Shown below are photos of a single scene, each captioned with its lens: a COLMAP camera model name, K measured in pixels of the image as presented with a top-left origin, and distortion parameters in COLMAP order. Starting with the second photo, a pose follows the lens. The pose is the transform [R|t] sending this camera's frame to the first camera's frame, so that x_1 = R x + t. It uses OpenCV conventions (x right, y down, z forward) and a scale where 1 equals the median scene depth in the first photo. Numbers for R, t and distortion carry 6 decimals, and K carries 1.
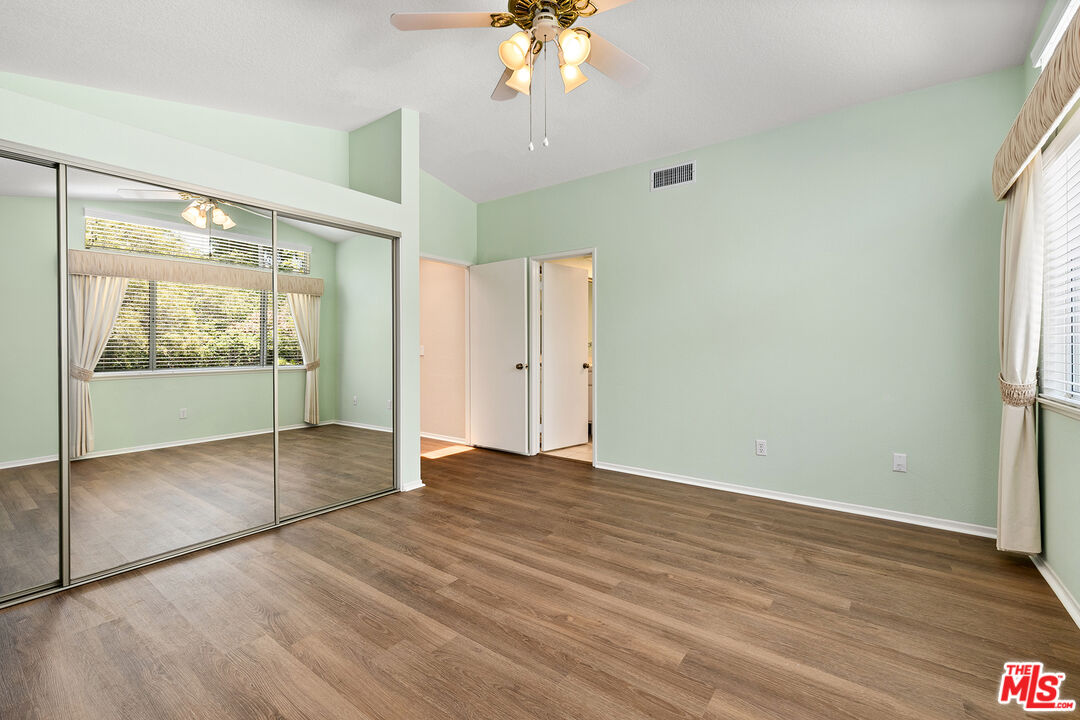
lens RADIAL K [[492.3, 0, 541.8], [0, 492.3, 346.8], [0, 0, 1]] dist [-0.015545, -0.000061]
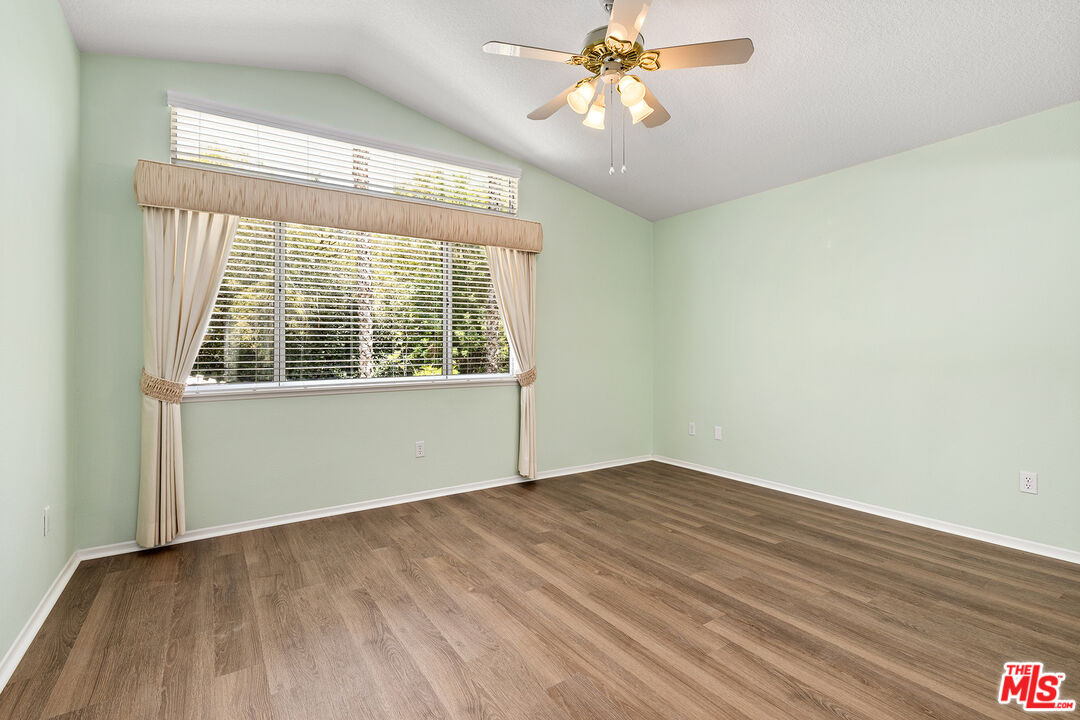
lens RADIAL K [[492.3, 0, 541.8], [0, 492.3, 346.8], [0, 0, 1]] dist [-0.015545, -0.000061]
pose [[-0.943176, 0.005093, 0.332255, -0.197156], [0.002578, 0.999965, -0.008010, 0.004847], [-0.332284, -0.006698, -0.943156, 1.954137]]
